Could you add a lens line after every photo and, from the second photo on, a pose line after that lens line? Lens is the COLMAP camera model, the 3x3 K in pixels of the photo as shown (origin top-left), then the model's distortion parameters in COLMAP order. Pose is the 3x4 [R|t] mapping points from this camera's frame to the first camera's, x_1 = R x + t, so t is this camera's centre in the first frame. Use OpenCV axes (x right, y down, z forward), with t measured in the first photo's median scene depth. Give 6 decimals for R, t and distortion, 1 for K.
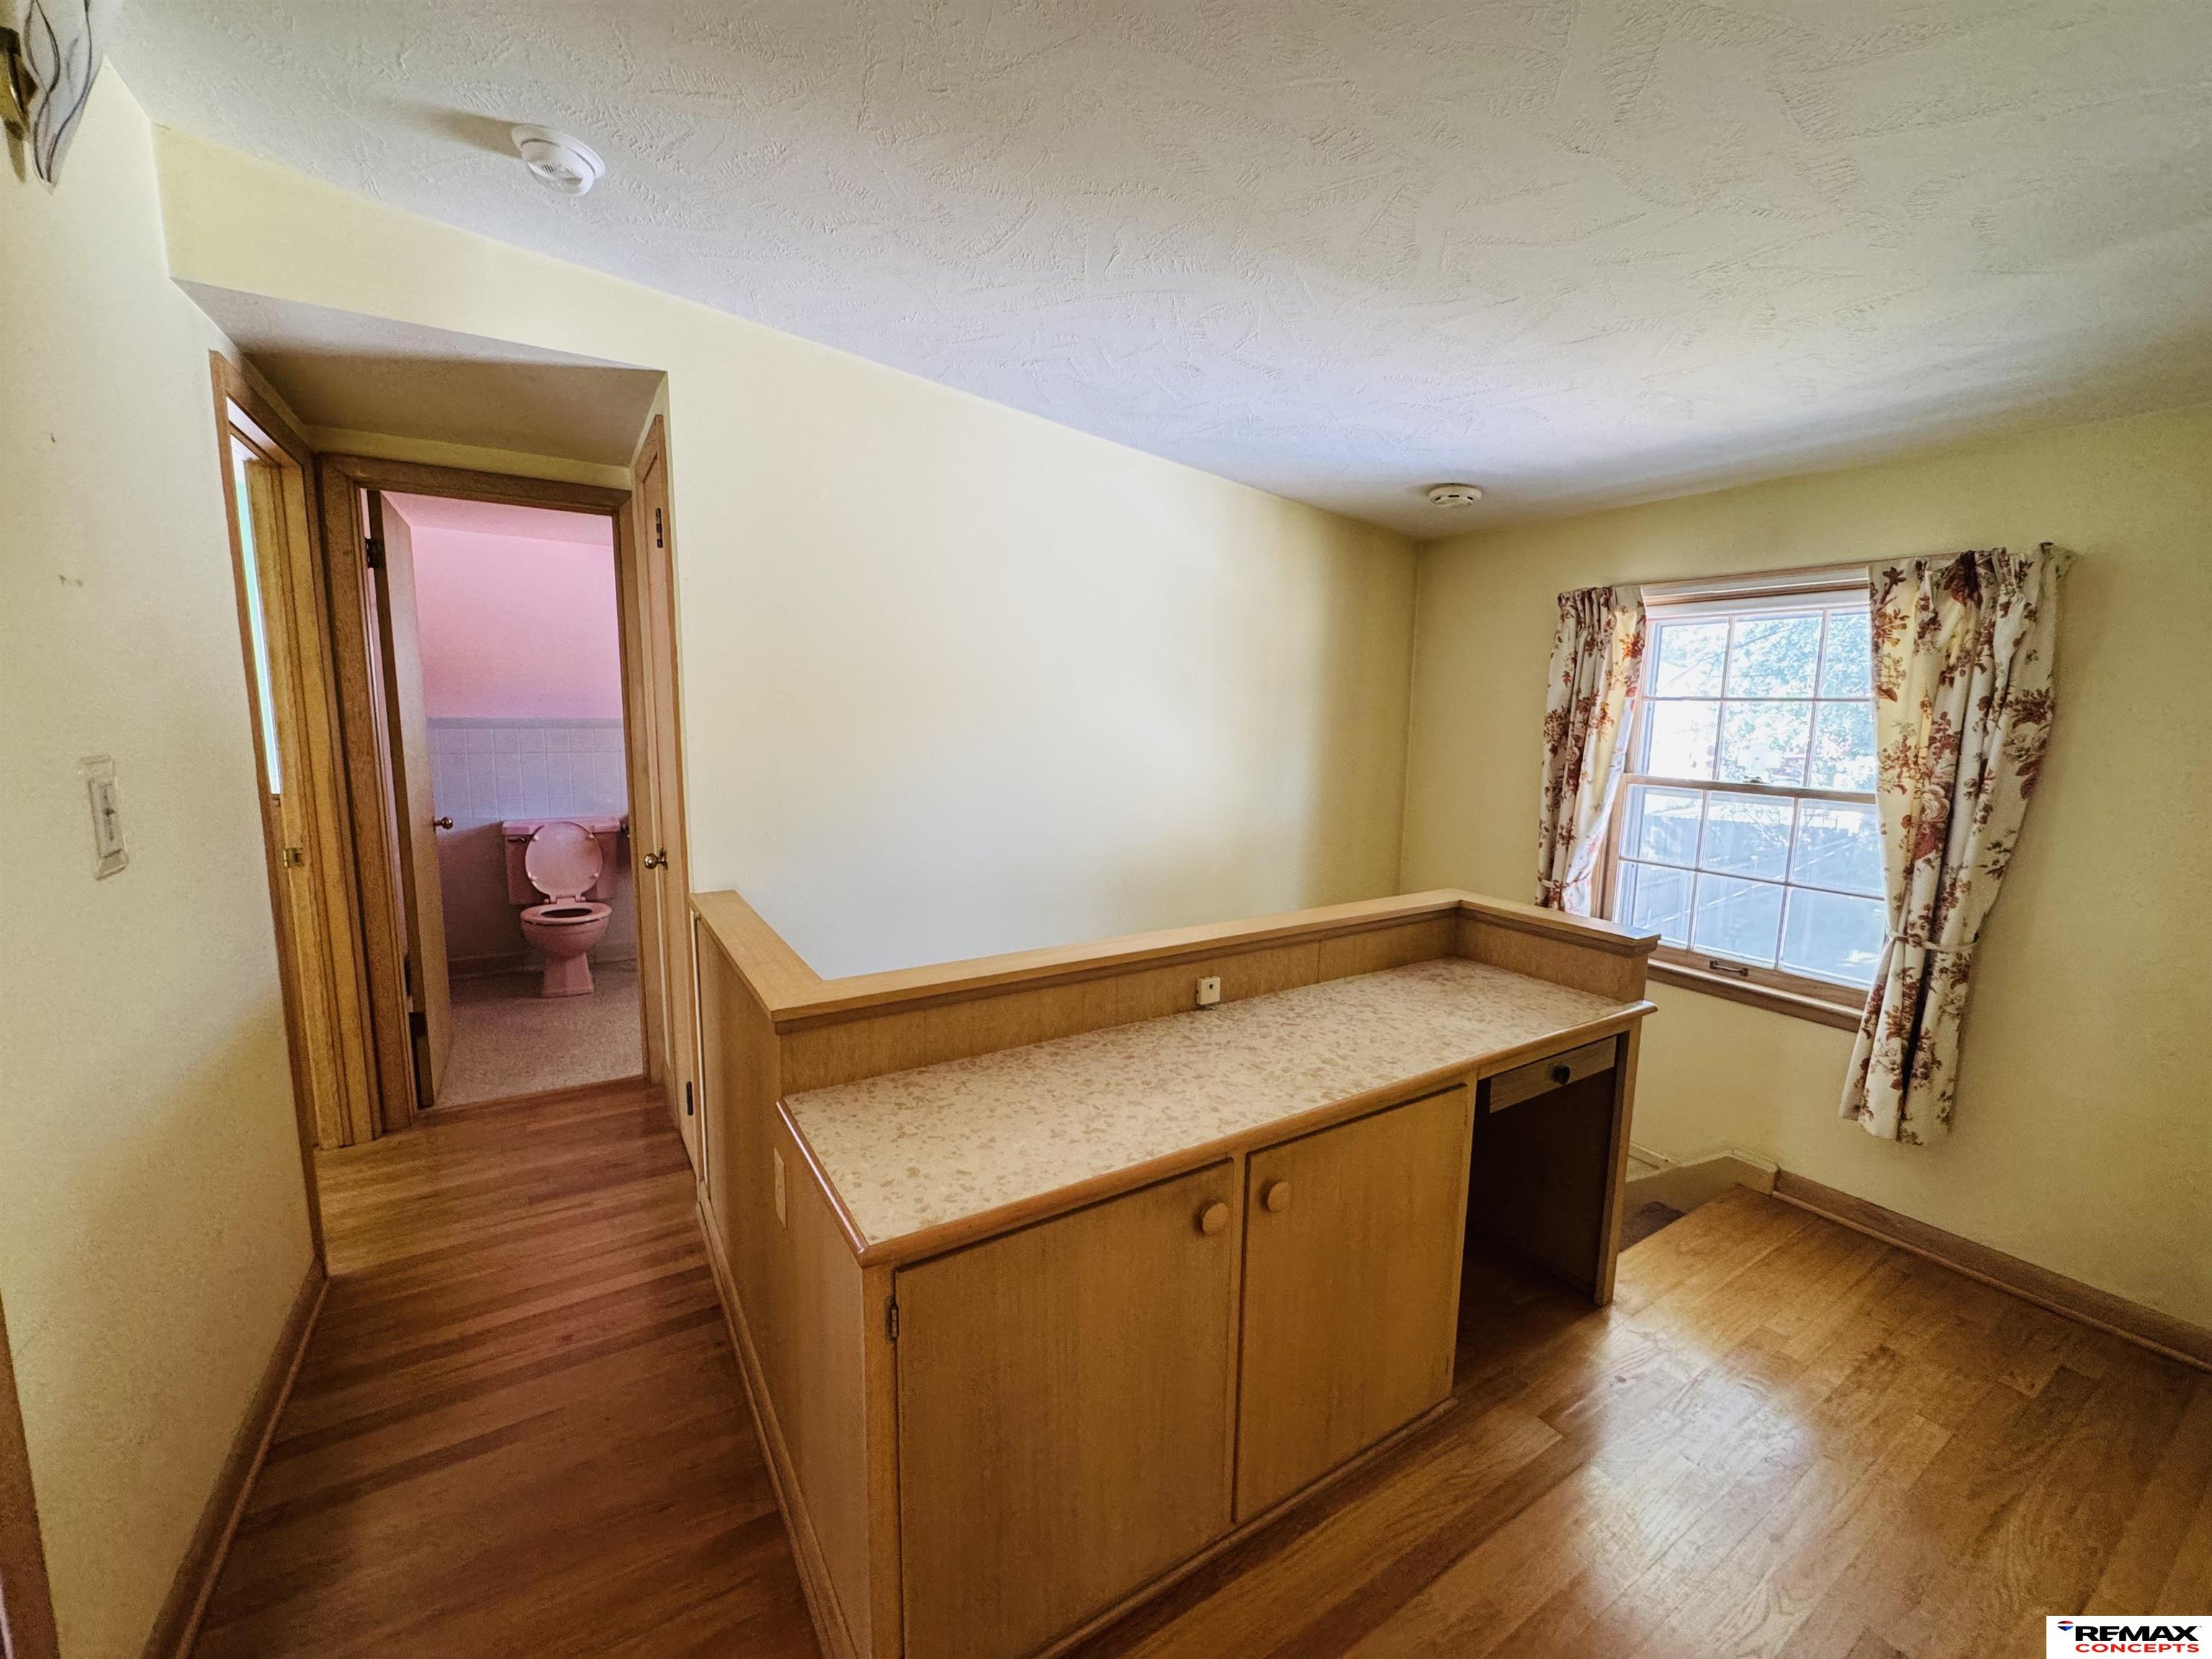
lens RADIAL K [[884.7, 0, 1106.0], [0, 884.7, 829.5], [0, 0, 1]] dist [-0.000516, 0.000296]
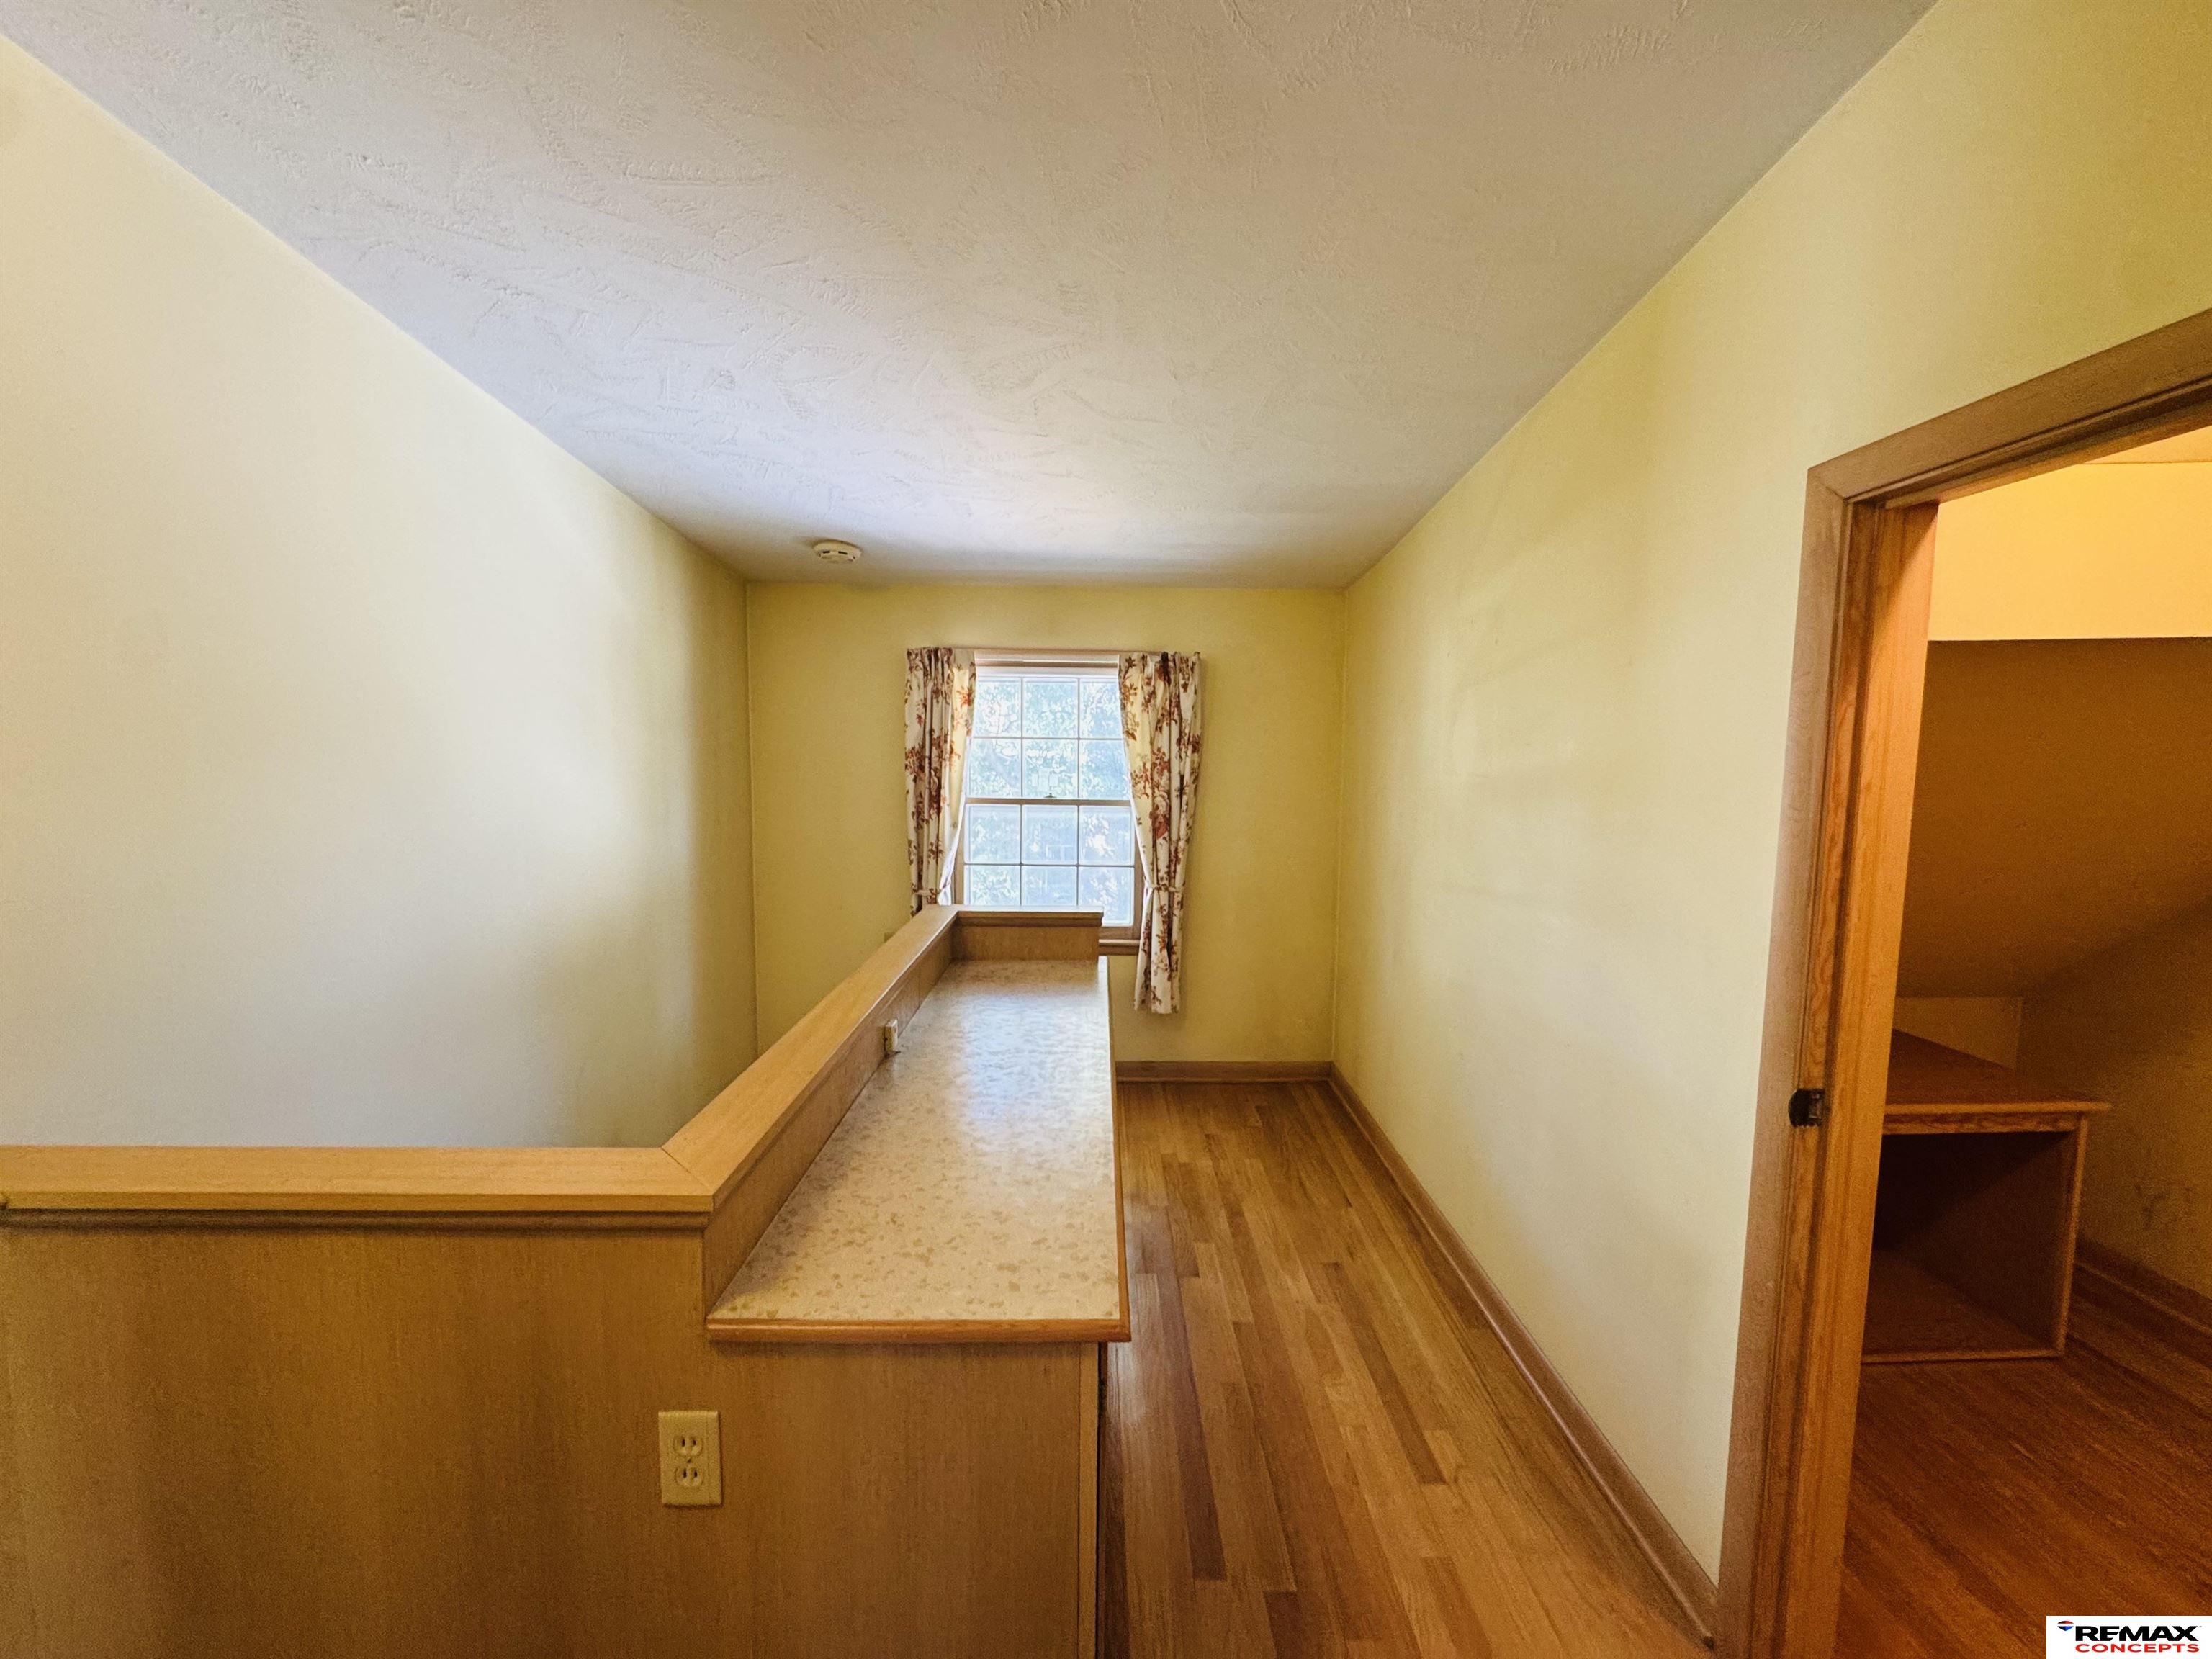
lens RADIAL K [[884.7, 0, 1106.0], [0, 884.7, 829.5], [0, 0, 1]] dist [-0.000516, 0.000296]
pose [[0.523625, -0.087702, 0.847423, -0.484410], [0.115904, 0.992773, 0.031128, -0.041513], [-0.844028, 0.081920, 0.530006, 0.213344]]
